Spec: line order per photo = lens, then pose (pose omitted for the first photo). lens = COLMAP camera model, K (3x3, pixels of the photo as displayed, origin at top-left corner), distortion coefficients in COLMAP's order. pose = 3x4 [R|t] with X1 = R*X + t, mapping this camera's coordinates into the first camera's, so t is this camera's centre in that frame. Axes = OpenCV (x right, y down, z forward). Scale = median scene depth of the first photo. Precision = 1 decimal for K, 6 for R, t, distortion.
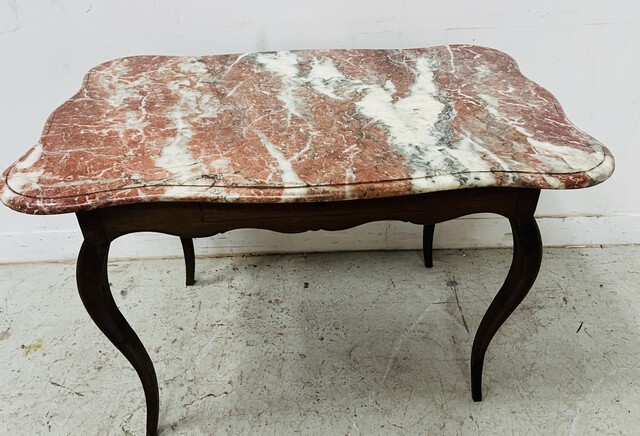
lens RADIAL K [[541.9, 0, 327.0], [0, 541.9, 186.6], [0, 0, 1]] dist [0.081017, -0.121789]
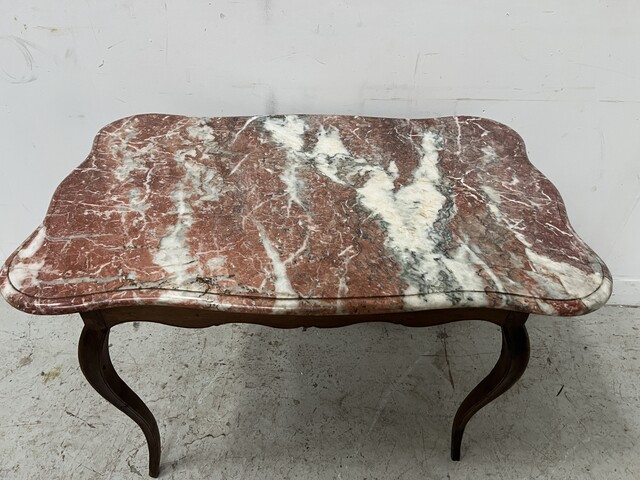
lens RADIAL K [[498.9, 0, 320.0], [0, 498.9, 240.0], [0, 0, 1]] dist [0.083002, -0.121405]
pose [[0.997815, 0.058140, -0.031391, 0.020848], [-0.054201, 0.991959, 0.114363, -0.180986], [0.037788, -0.112412, 0.992943, 0.077021]]
